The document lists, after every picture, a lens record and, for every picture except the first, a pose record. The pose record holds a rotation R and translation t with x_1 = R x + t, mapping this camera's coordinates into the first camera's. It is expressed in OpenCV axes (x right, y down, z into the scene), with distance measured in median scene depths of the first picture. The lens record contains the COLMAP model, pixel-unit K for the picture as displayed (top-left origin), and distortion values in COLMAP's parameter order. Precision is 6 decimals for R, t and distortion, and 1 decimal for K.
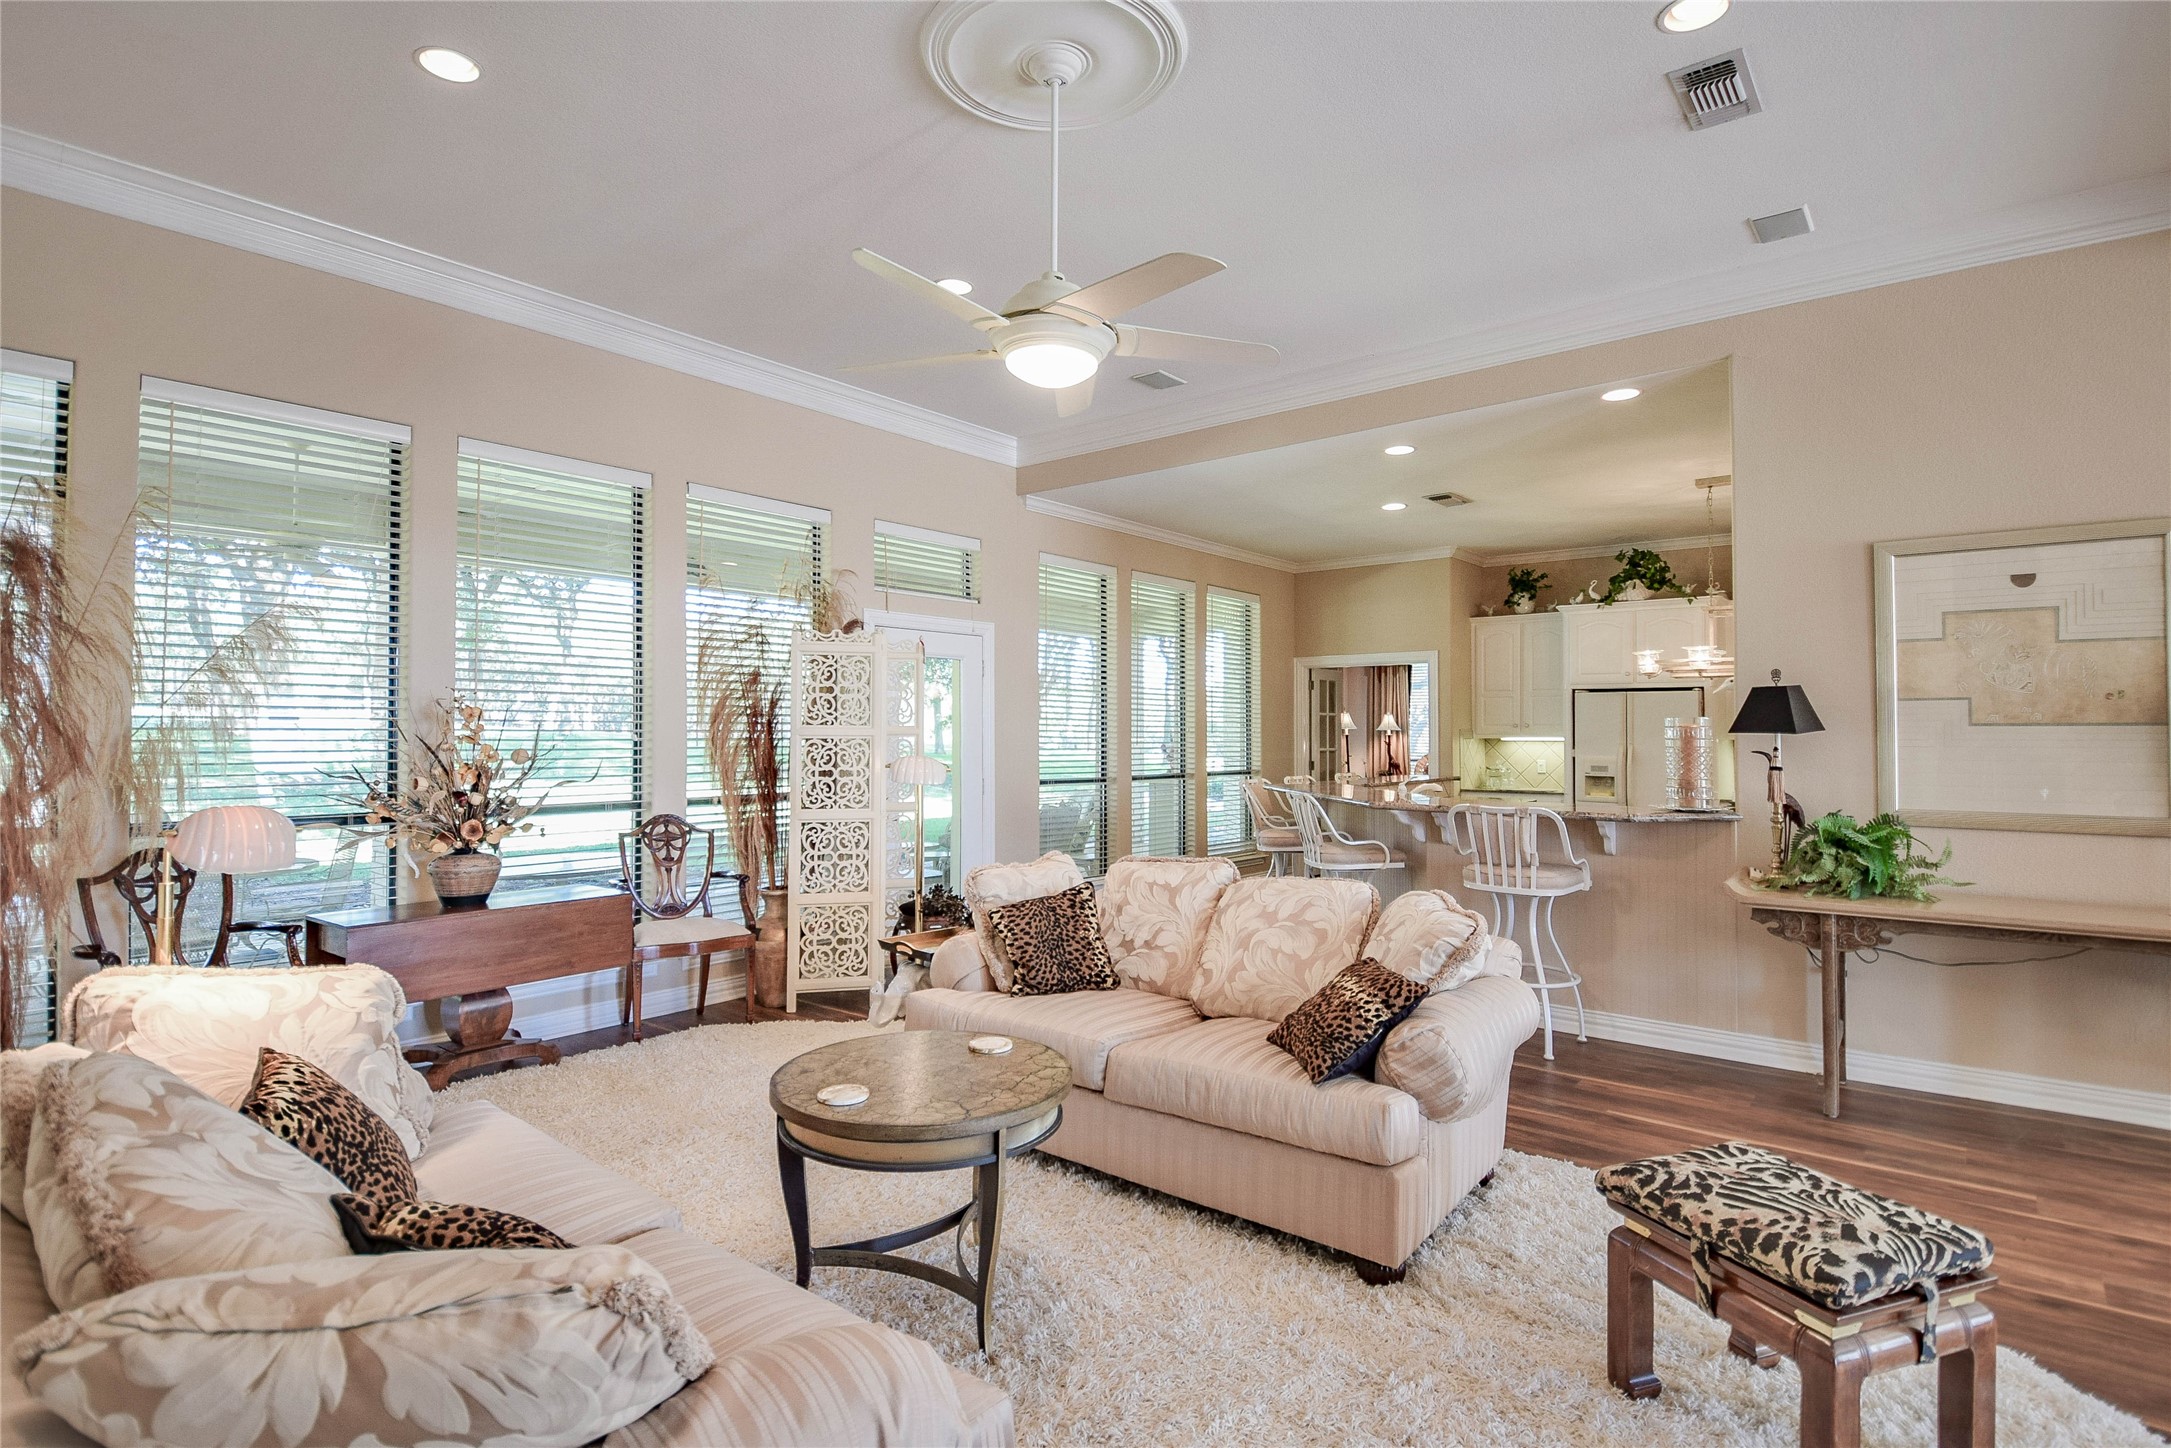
lens RADIAL K [[1054.4, 0, 1086.8], [0, 1054.4, 713.1], [0, 0, 1]] dist [-0.010793, -0.007569]
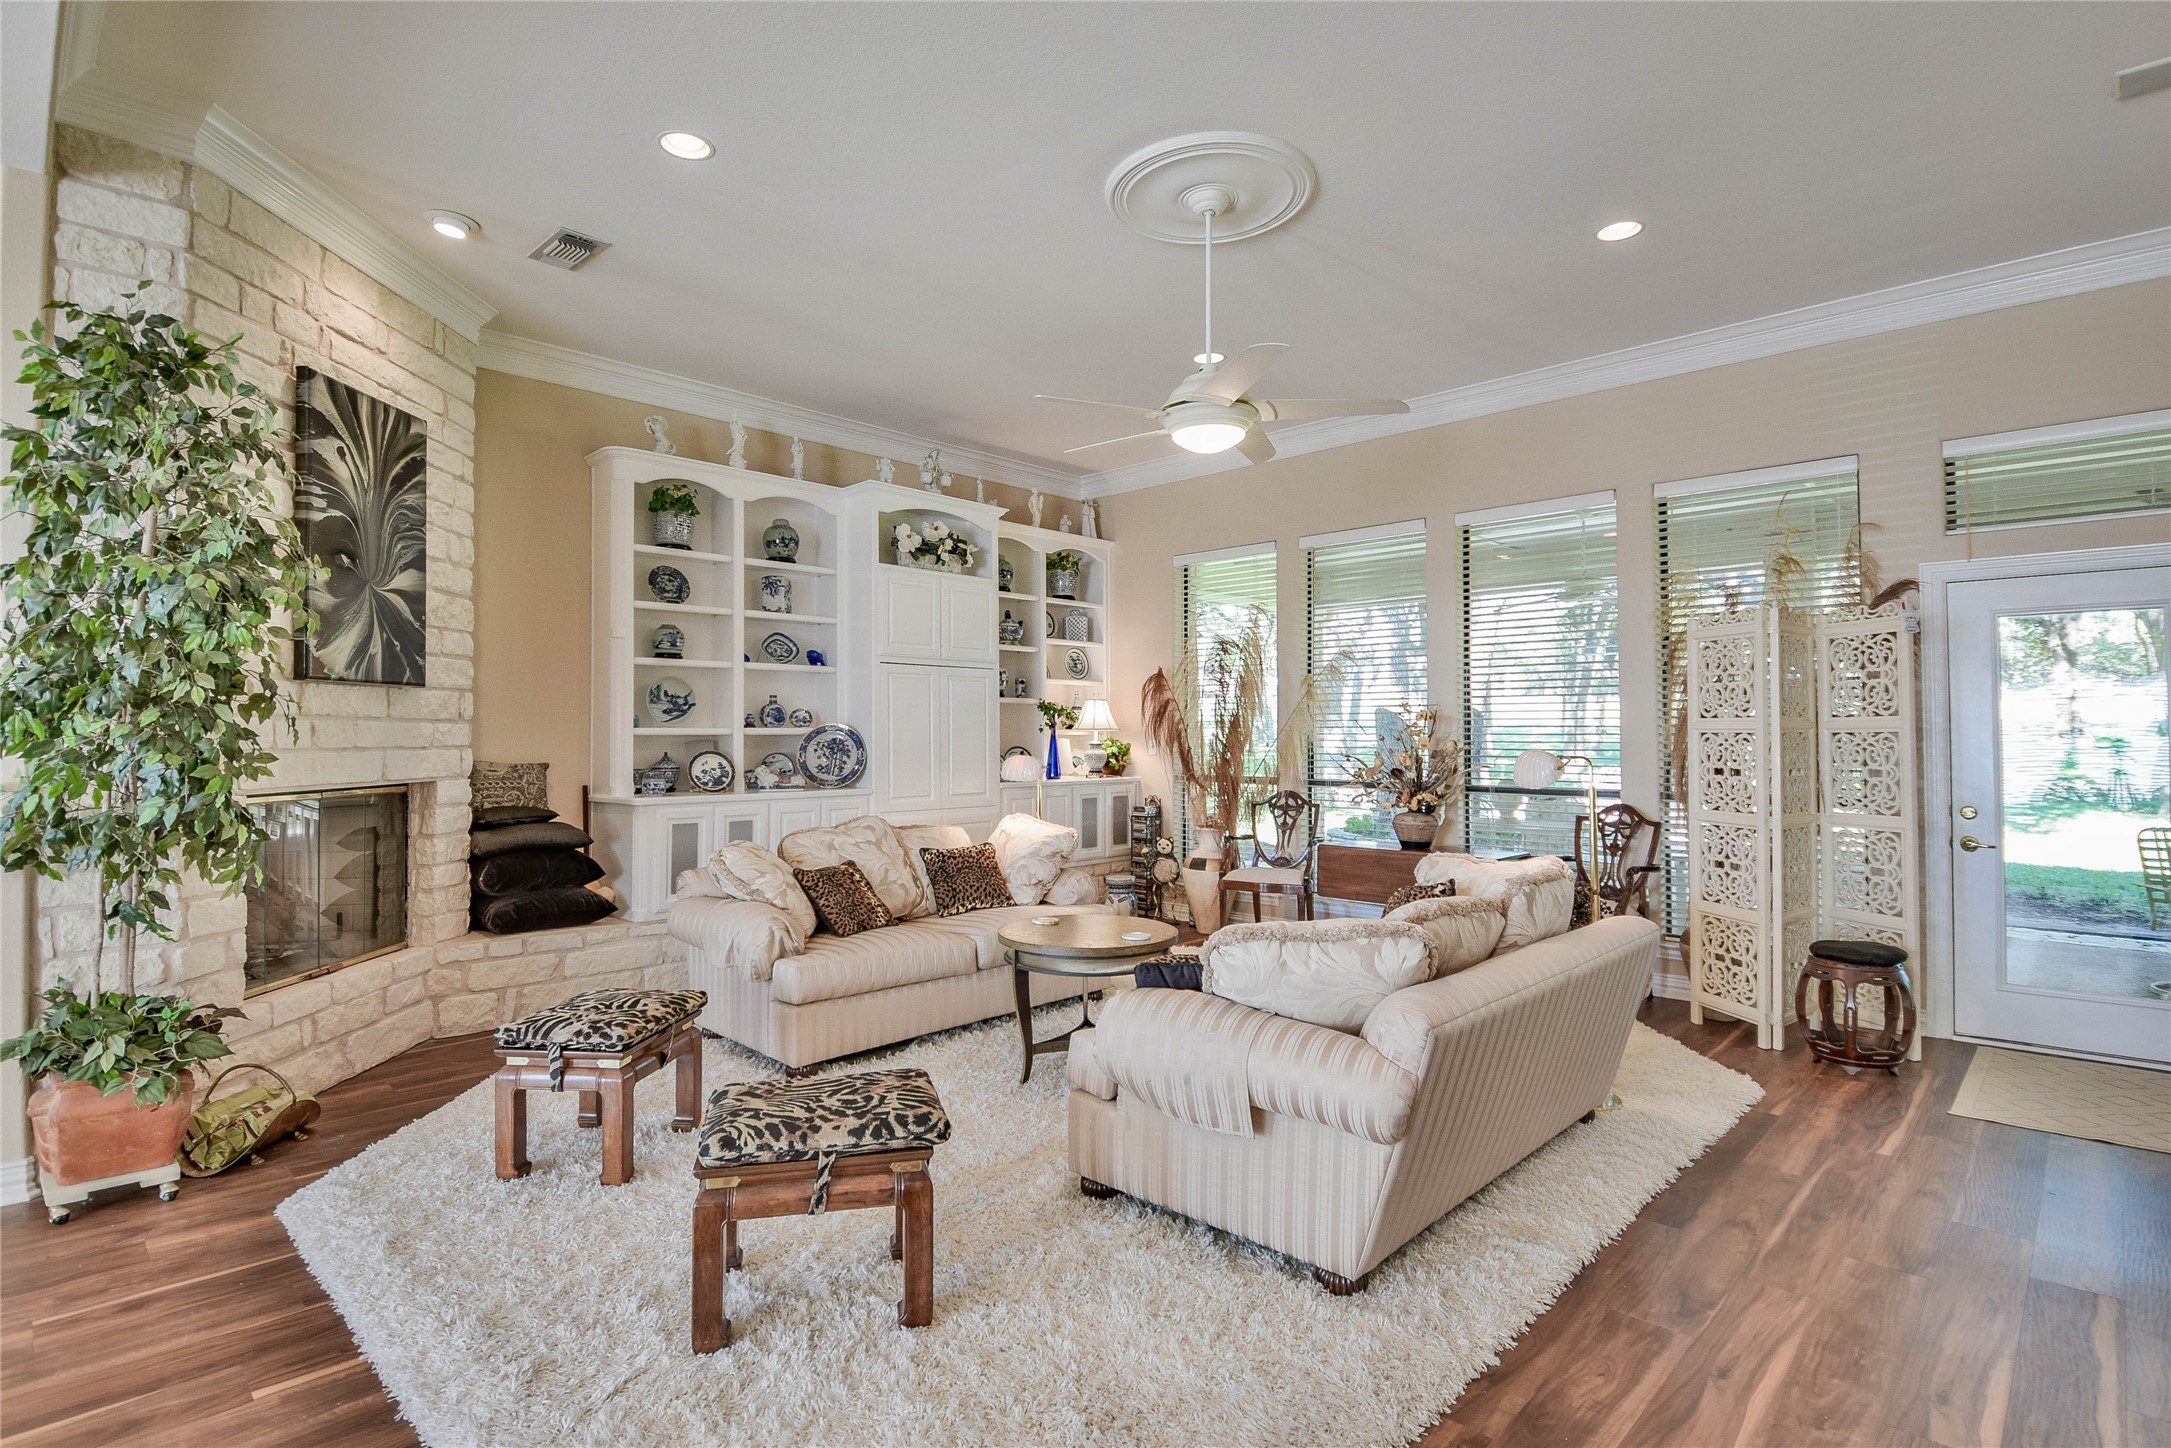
lens RADIAL K [[1054.4, 0, 1104.4], [0, 1054.4, 726.5], [0, 0, 1]] dist [-0.010793, -0.007569]
pose [[-0.062849, -0.016124, -0.997893, 0.712160], [0.020188, 0.999644, -0.017424, 0.024918], [0.997819, -0.021241, -0.062501, 0.538561]]
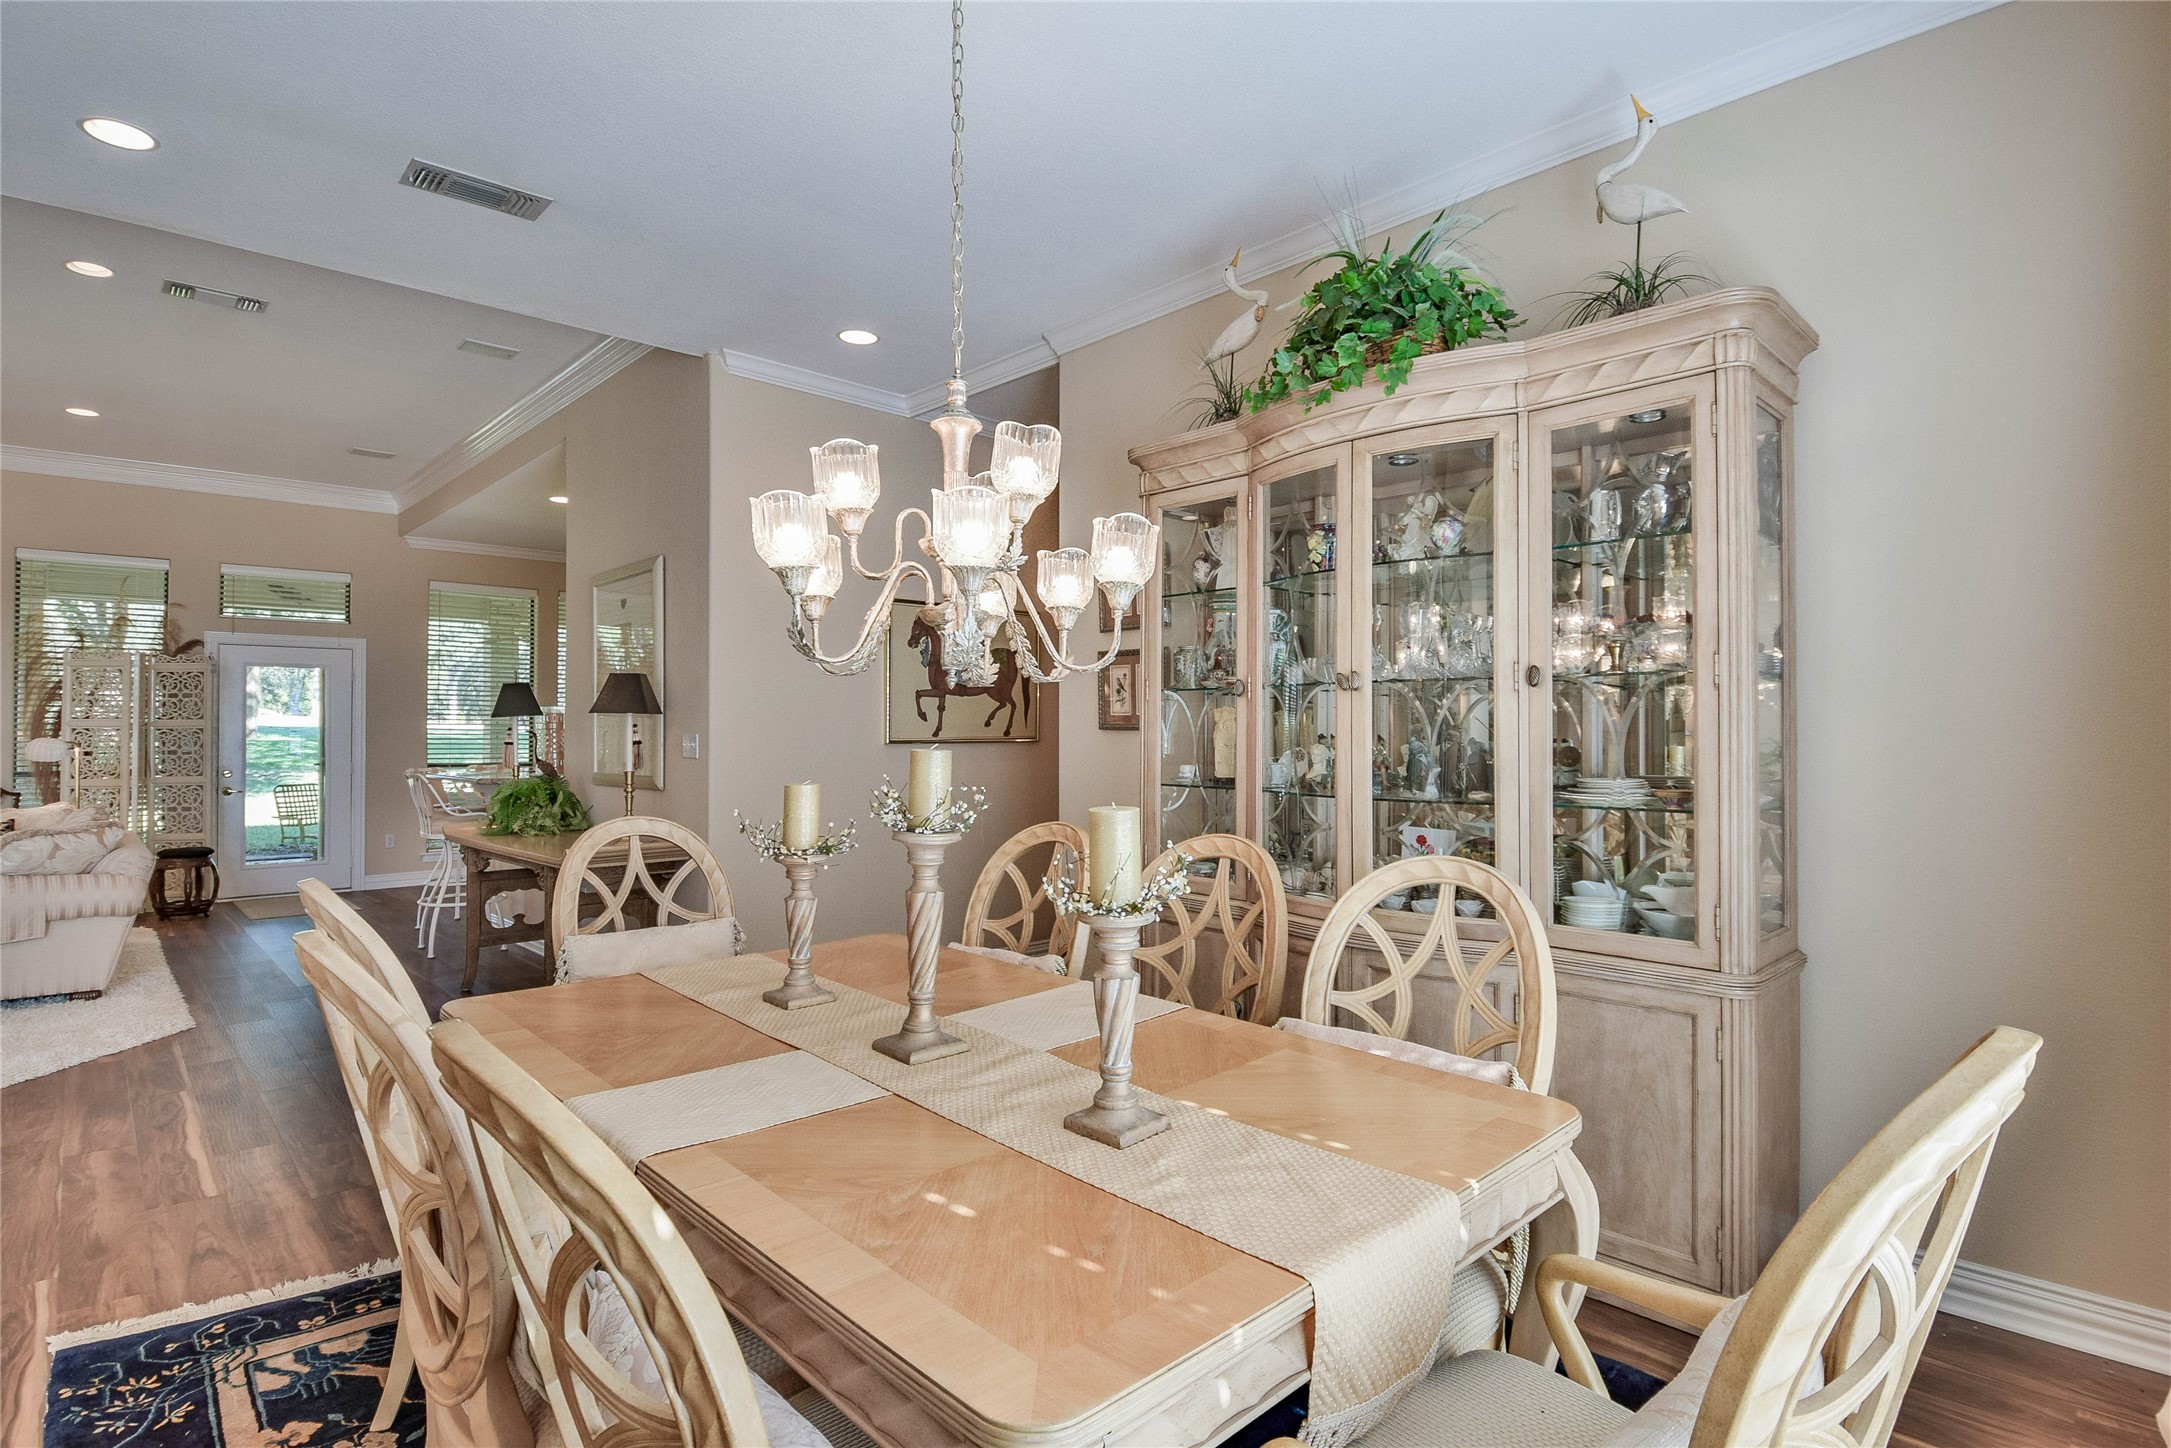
lens RADIAL K [[1054.4, 0, 1100.9], [0, 1054.4, 714.8], [0, 0, 1]] dist [-0.010793, -0.007569]
pose [[0.995165, -0.012565, -0.097410, 1.269347], [0.013815, 0.999831, 0.012167, 0.007401], [0.097240, -0.013454, 0.995170, -0.253209]]
